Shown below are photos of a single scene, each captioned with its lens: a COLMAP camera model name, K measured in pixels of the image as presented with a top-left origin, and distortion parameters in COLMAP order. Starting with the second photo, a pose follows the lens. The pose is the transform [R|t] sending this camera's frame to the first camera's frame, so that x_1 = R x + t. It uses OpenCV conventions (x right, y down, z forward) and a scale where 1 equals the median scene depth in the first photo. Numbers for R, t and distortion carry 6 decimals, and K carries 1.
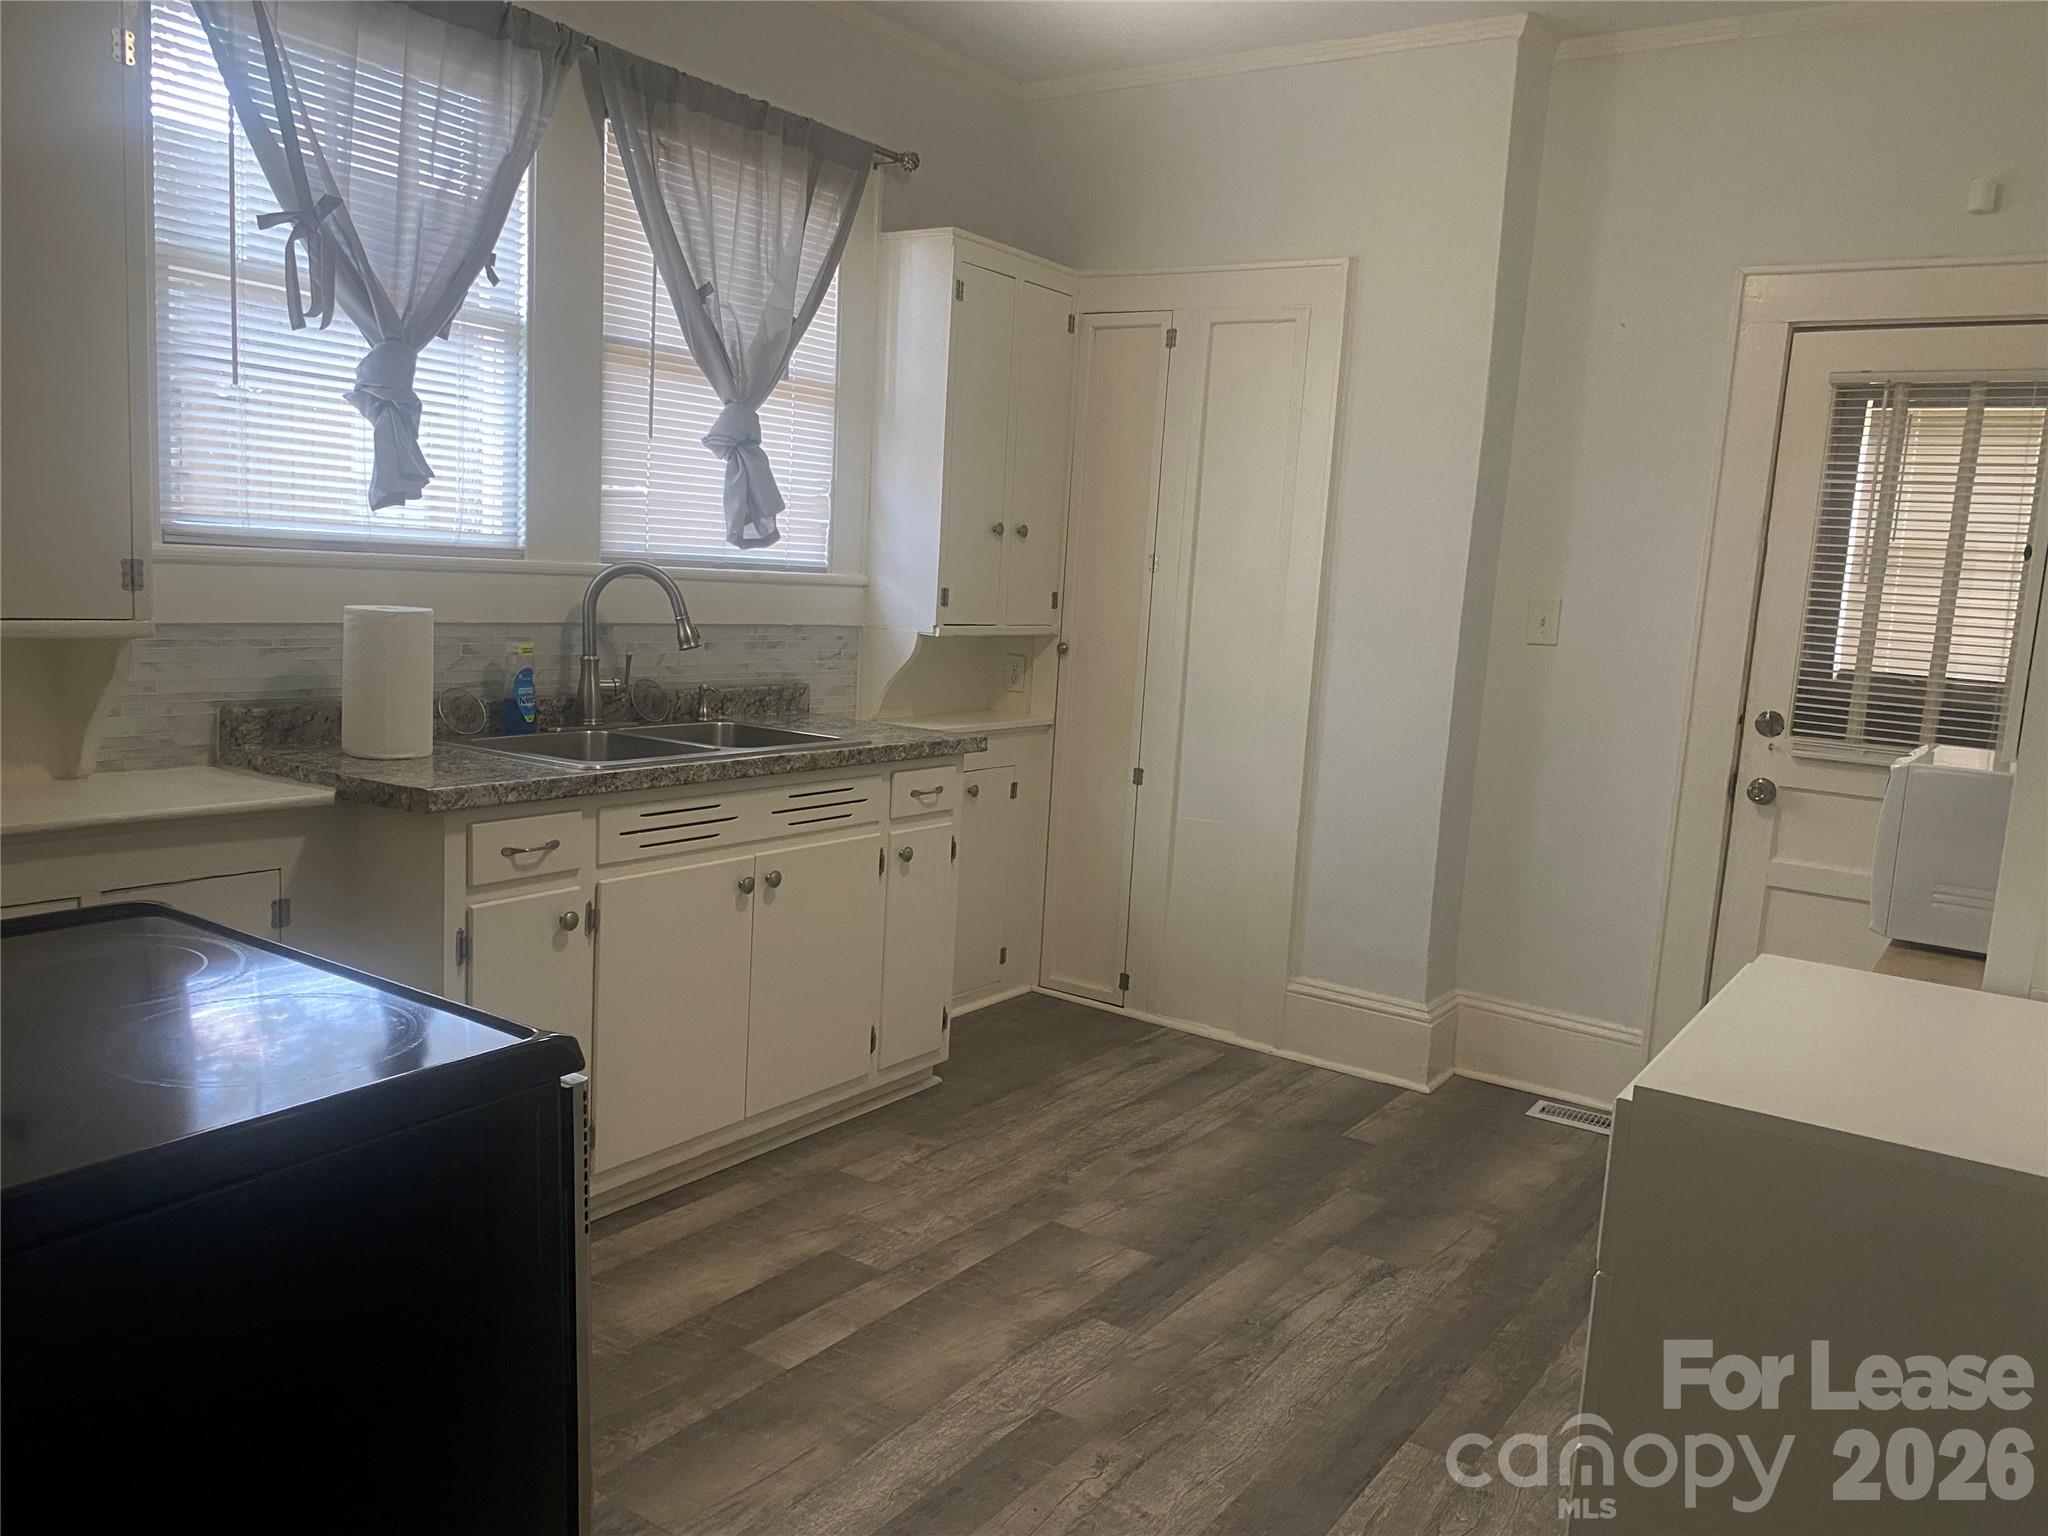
lens RADIAL K [[1563.9, 0, 1032.4], [0, 1563.9, 767.4], [0, 0, 1]] dist [0.047683, -0.048253]
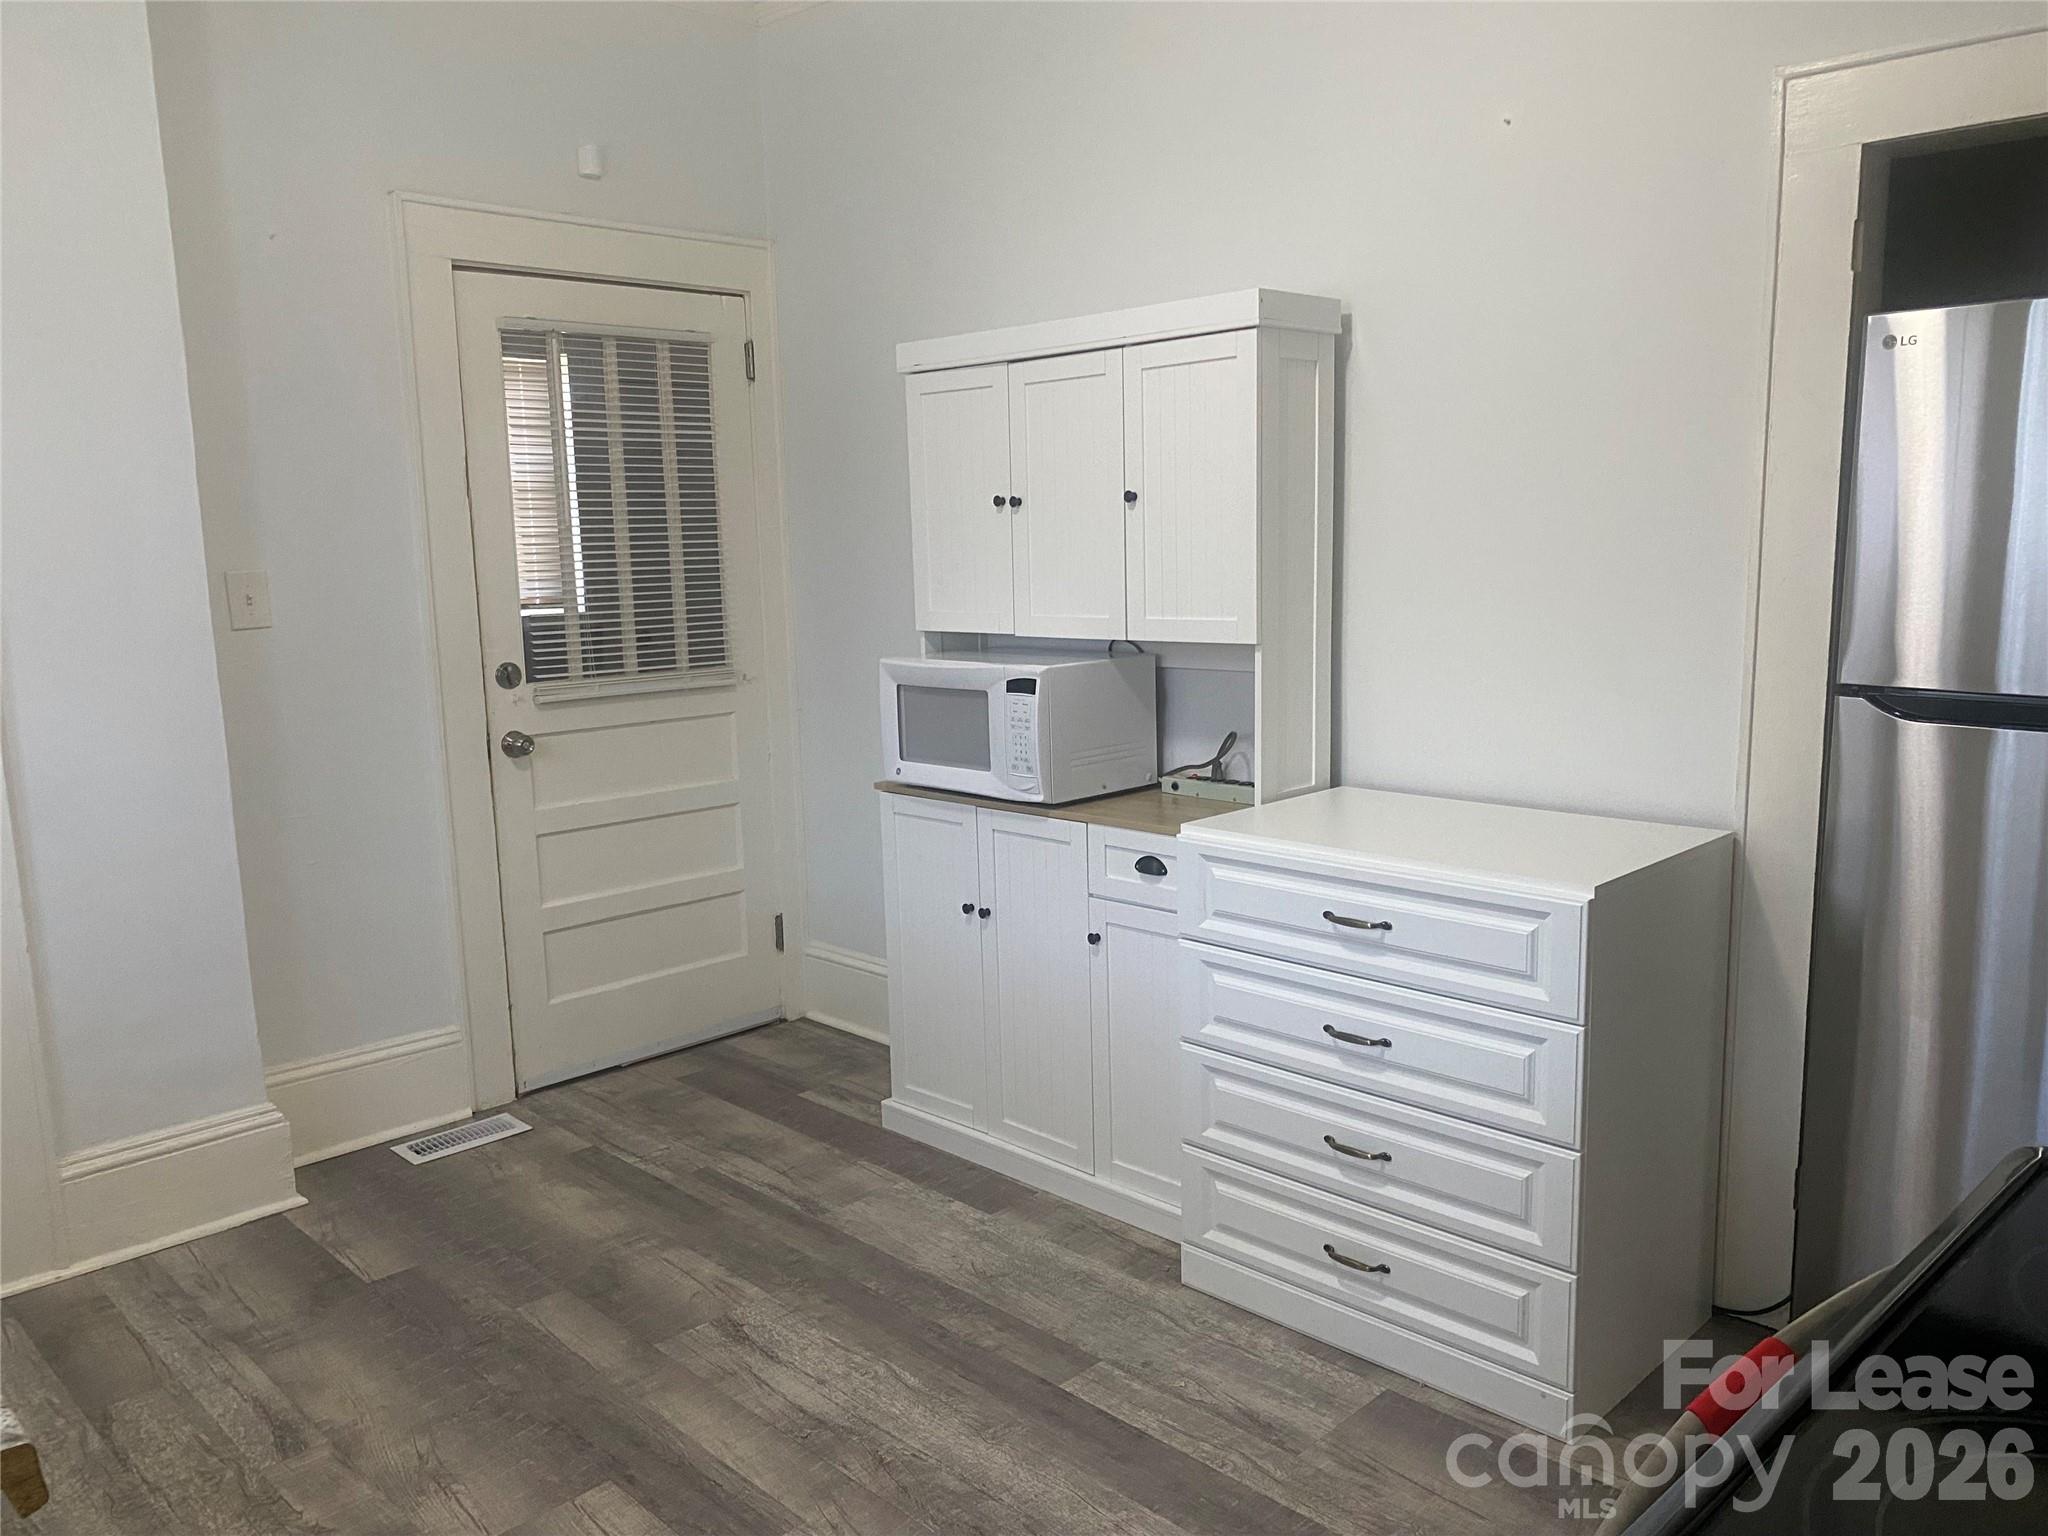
lens RADIAL K [[1563.9, 0, 1032.2], [0, 1563.9, 770.4], [0, 0, 1]] dist [0.047683, -0.048253]
pose [[0.191328, -0.217333, 0.957162, -0.439731], [0.166146, 0.968276, 0.186646, -0.103139], [-0.967362, 0.123318, 0.221368, 0.493265]]
